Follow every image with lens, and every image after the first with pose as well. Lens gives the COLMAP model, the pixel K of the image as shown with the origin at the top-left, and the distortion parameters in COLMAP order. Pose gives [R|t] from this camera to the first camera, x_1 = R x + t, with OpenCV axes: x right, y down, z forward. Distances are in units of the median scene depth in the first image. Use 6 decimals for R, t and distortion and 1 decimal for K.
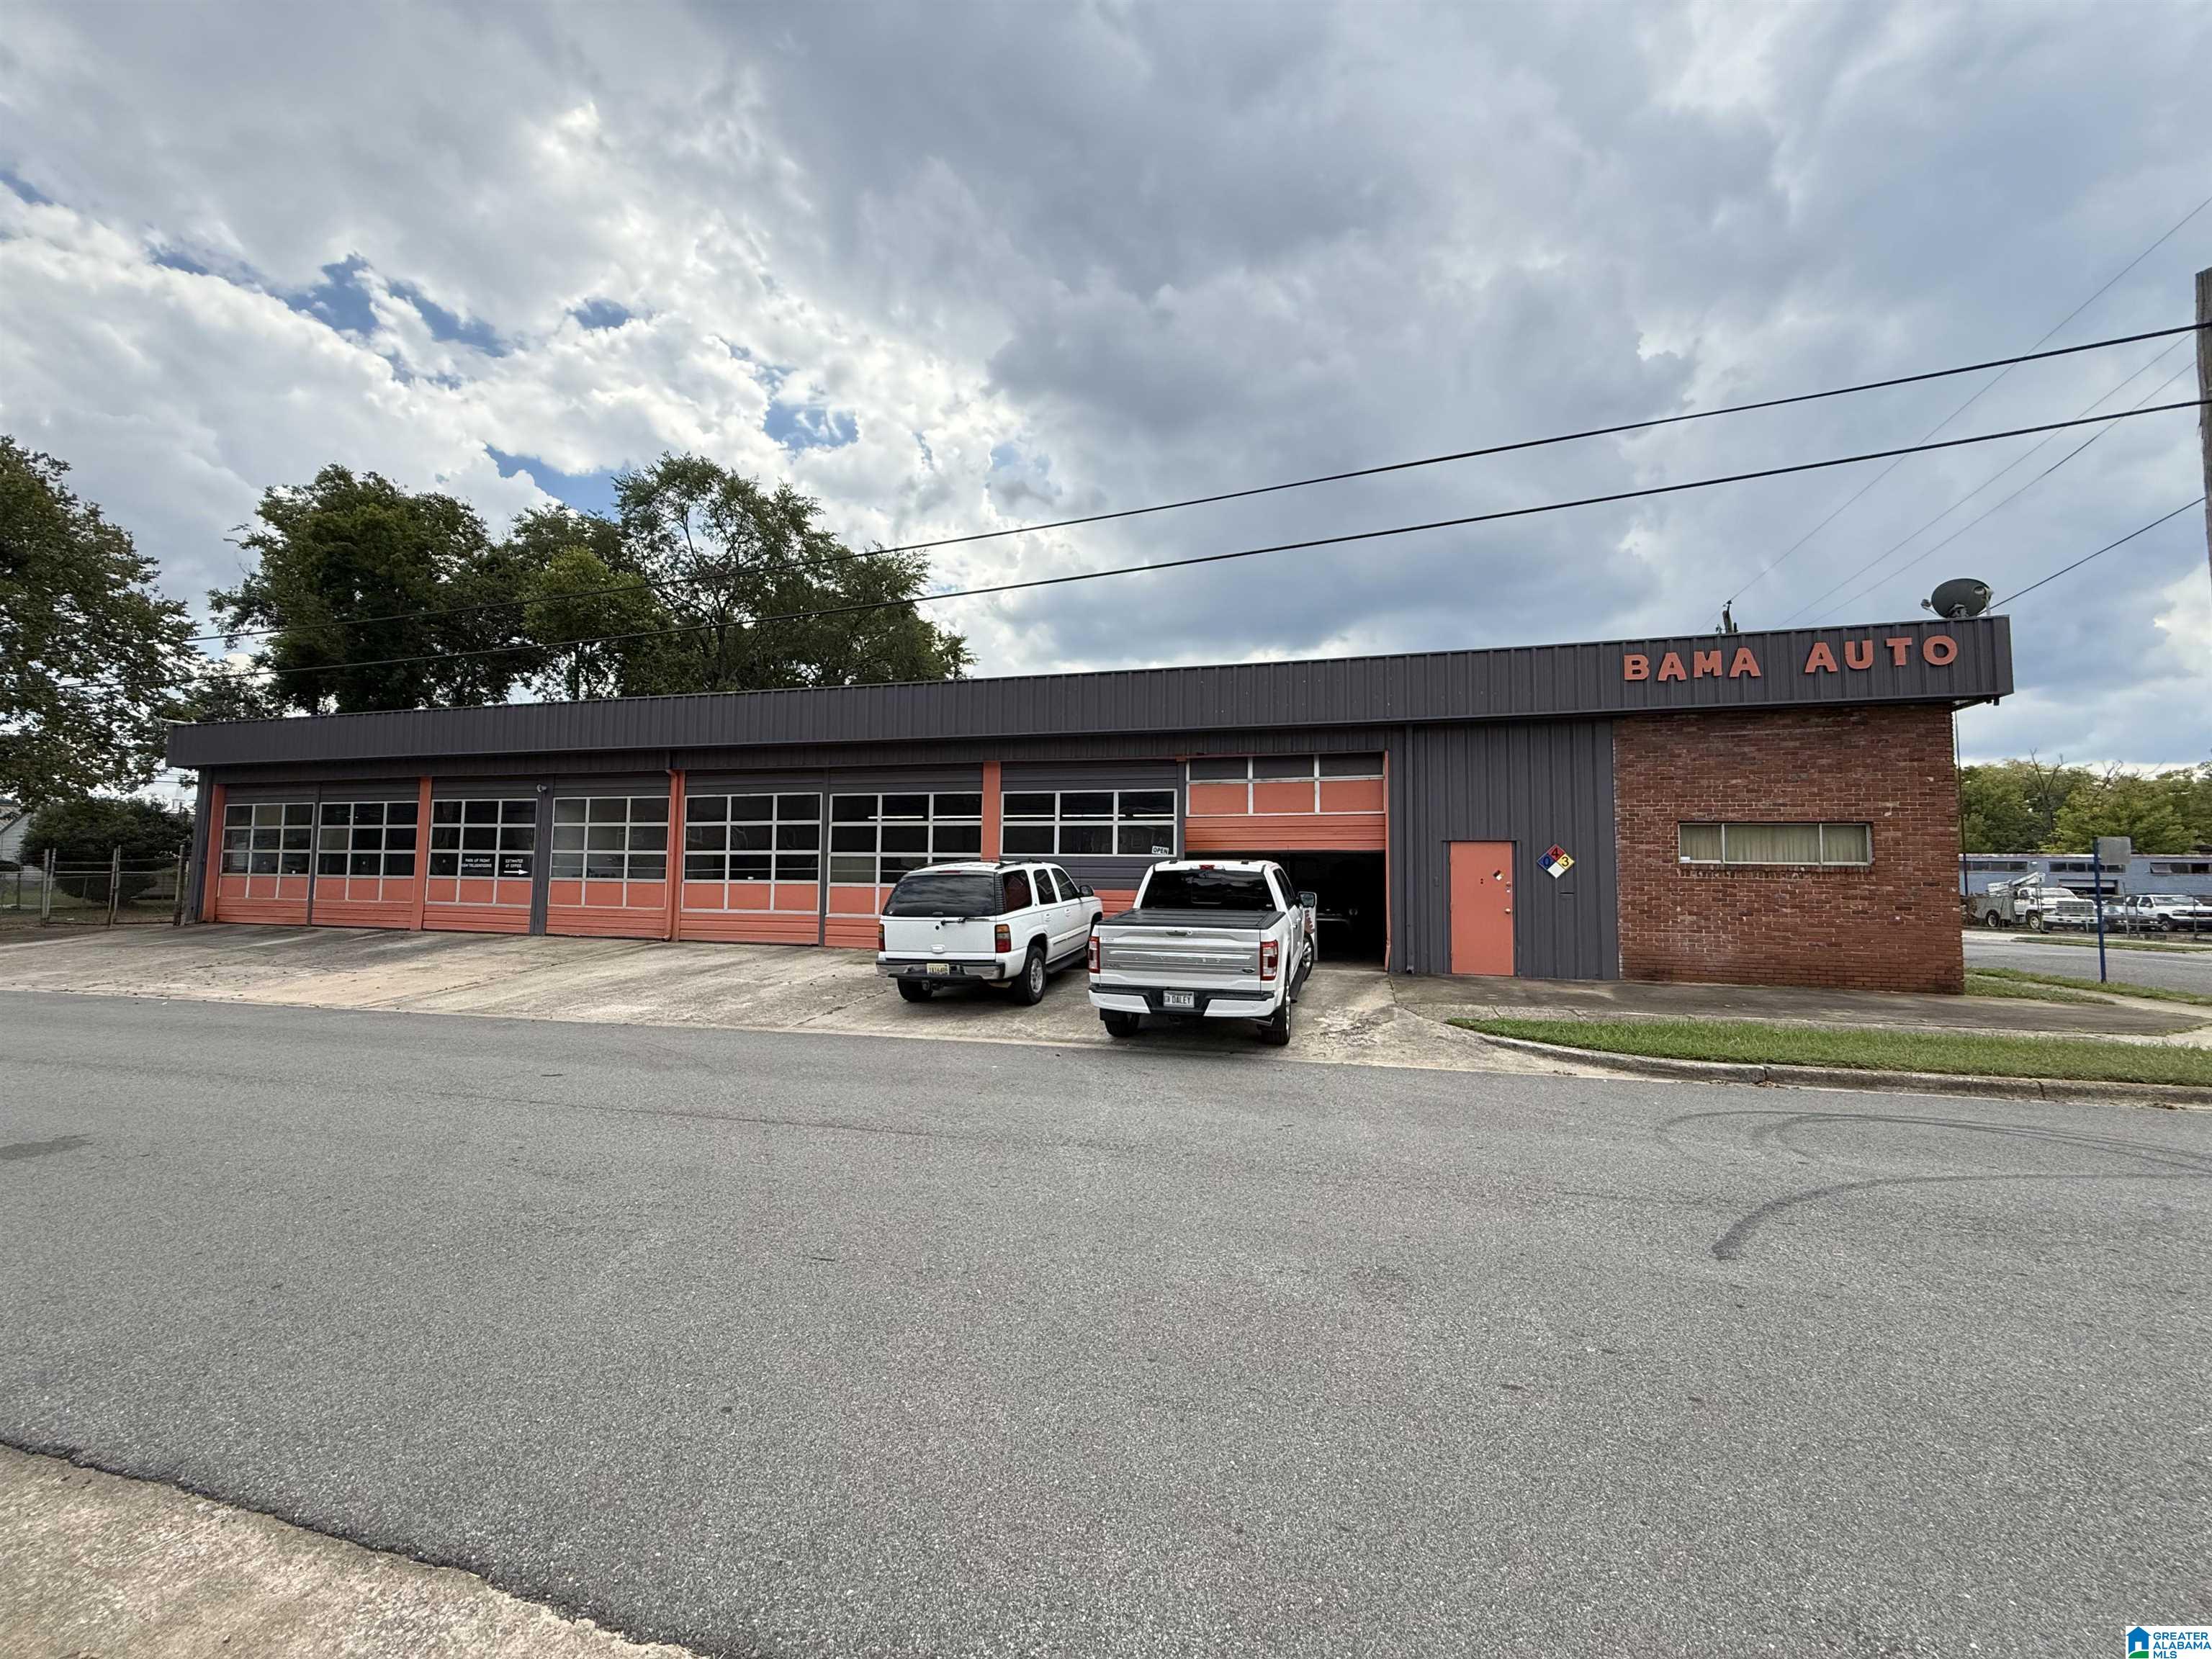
lens RADIAL K [[878.3, 0, 1121.1], [0, 878.3, 837.9], [0, 0, 1]] dist [0.009367, -0.001246]
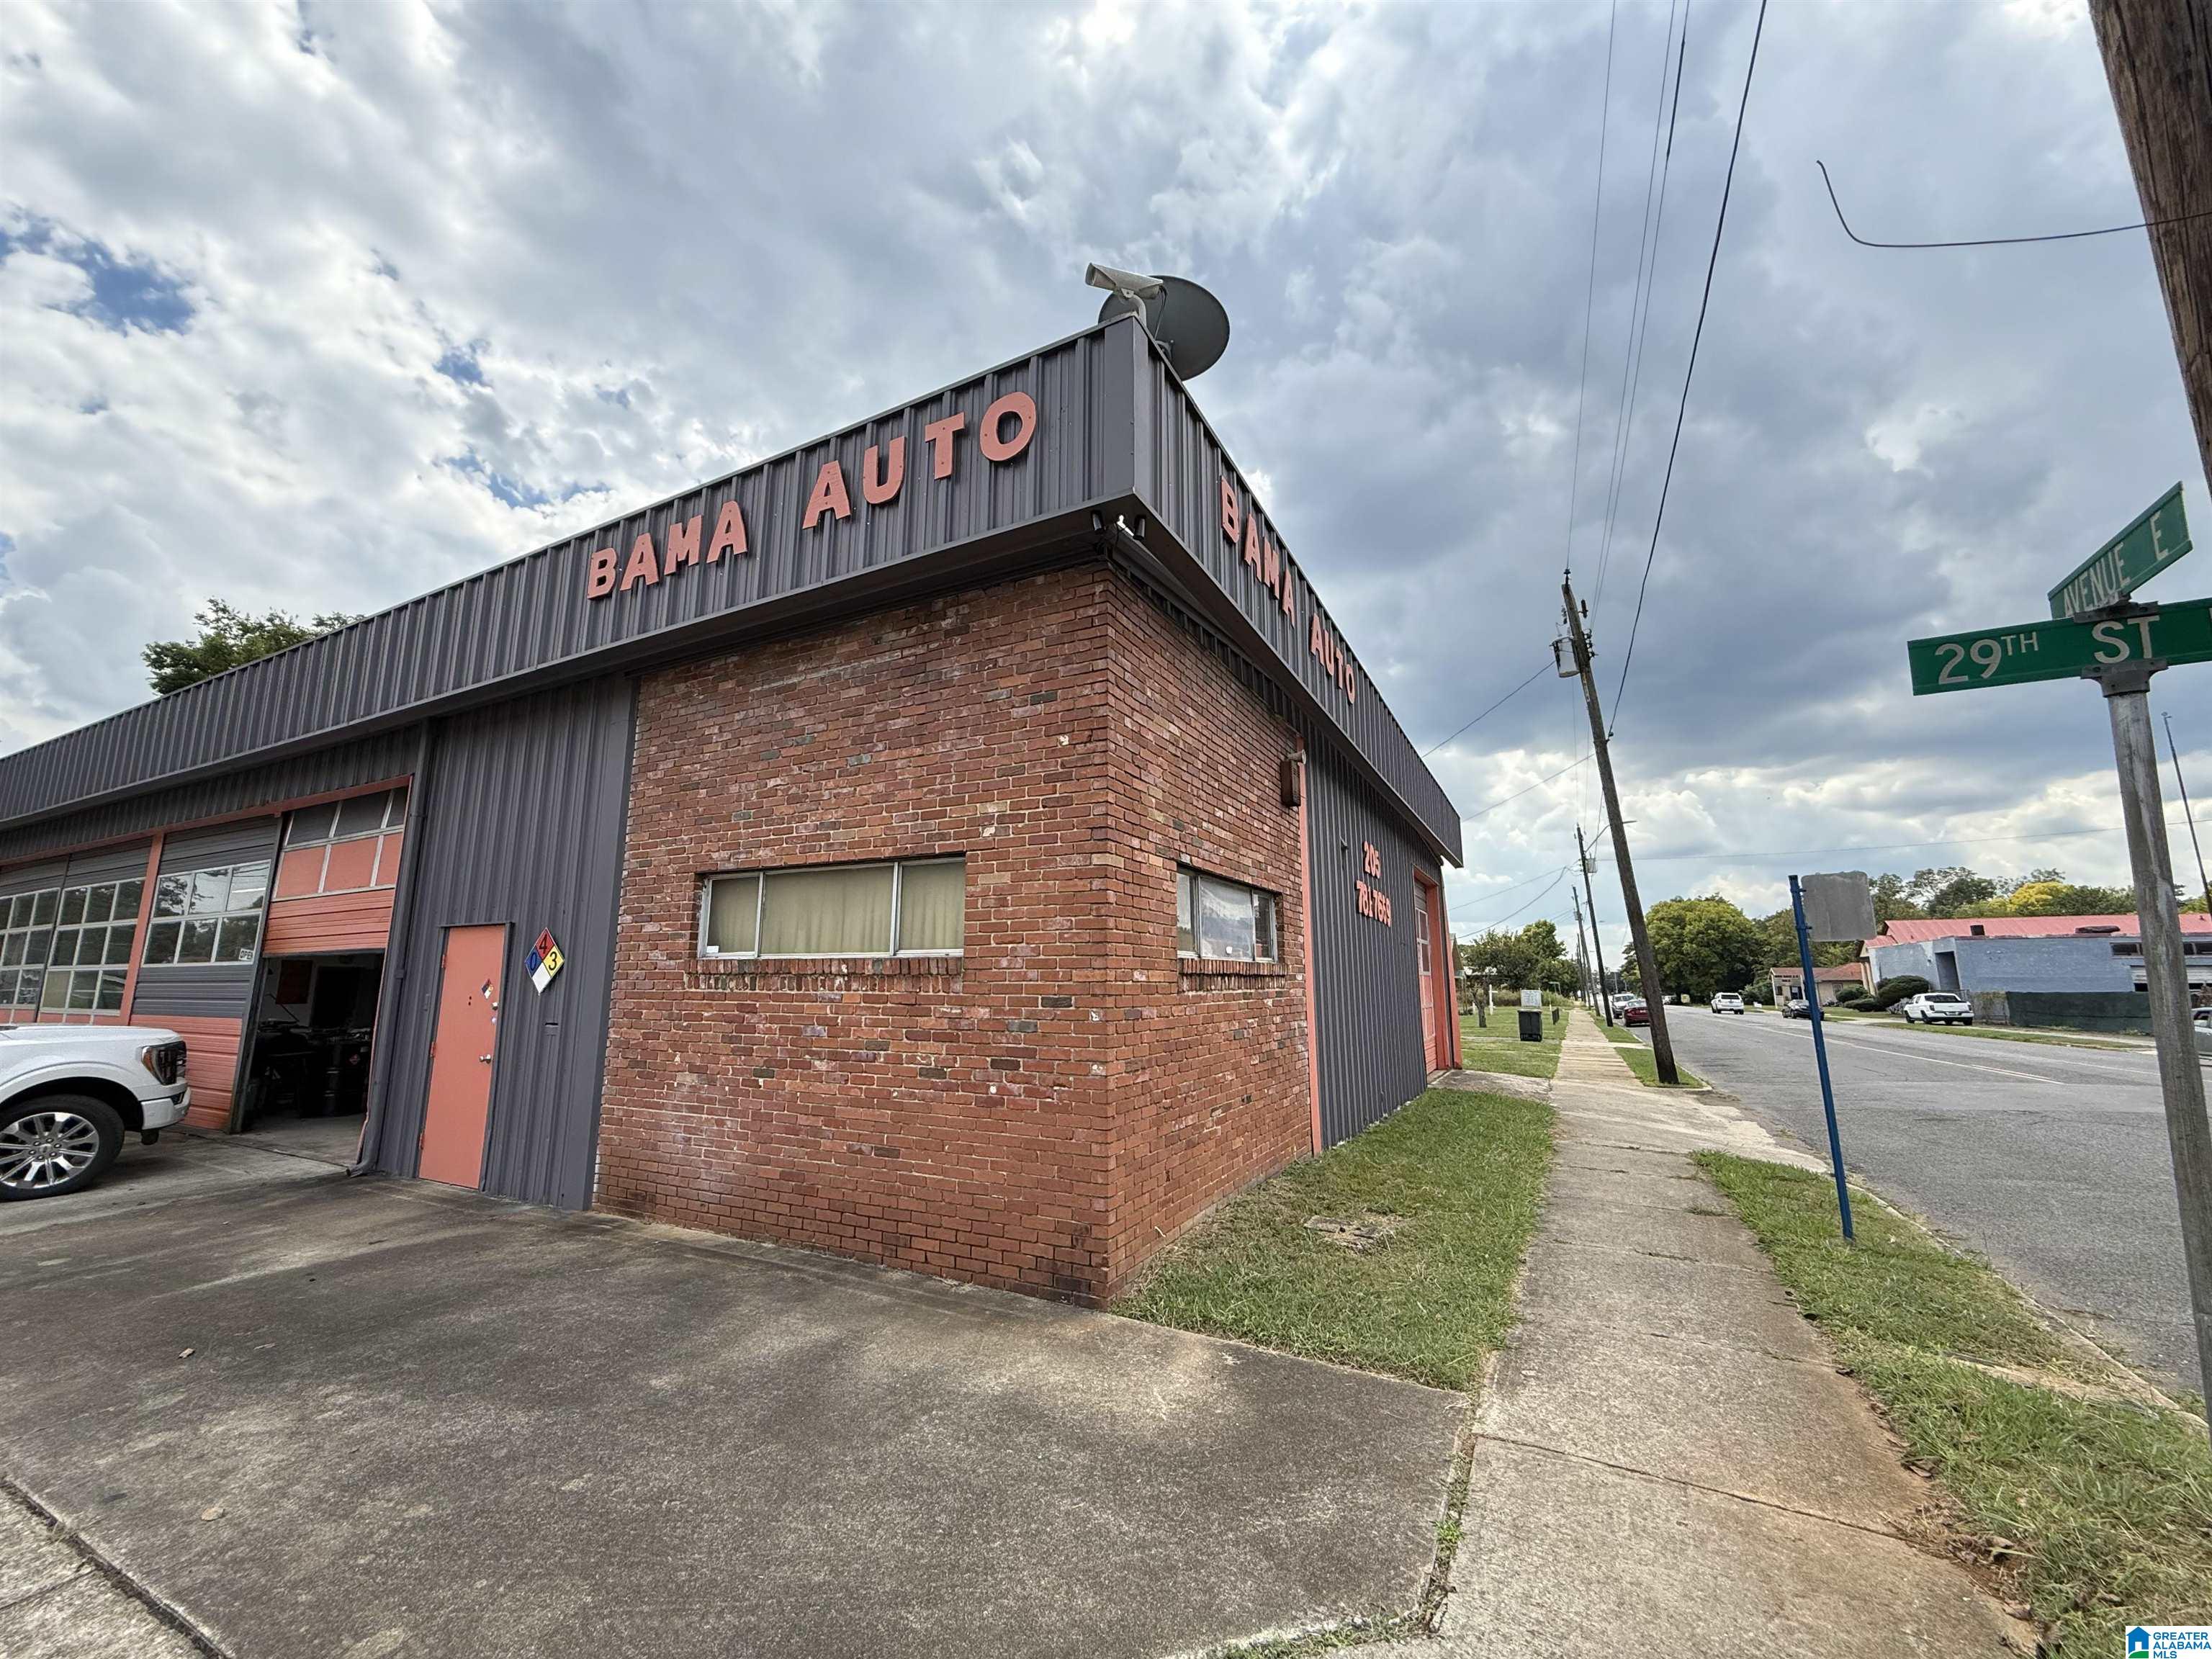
lens RADIAL K [[878.3, 0, 1098.3], [0, 878.3, 835.1], [0, 0, 1]] dist [0.009367, -0.001246]
pose [[0.978754, -0.048239, -0.199285, 0.960094], [0.024554, 0.992512, -0.119656, 0.024562], [0.203565, 0.112221, 0.972609, 0.582541]]
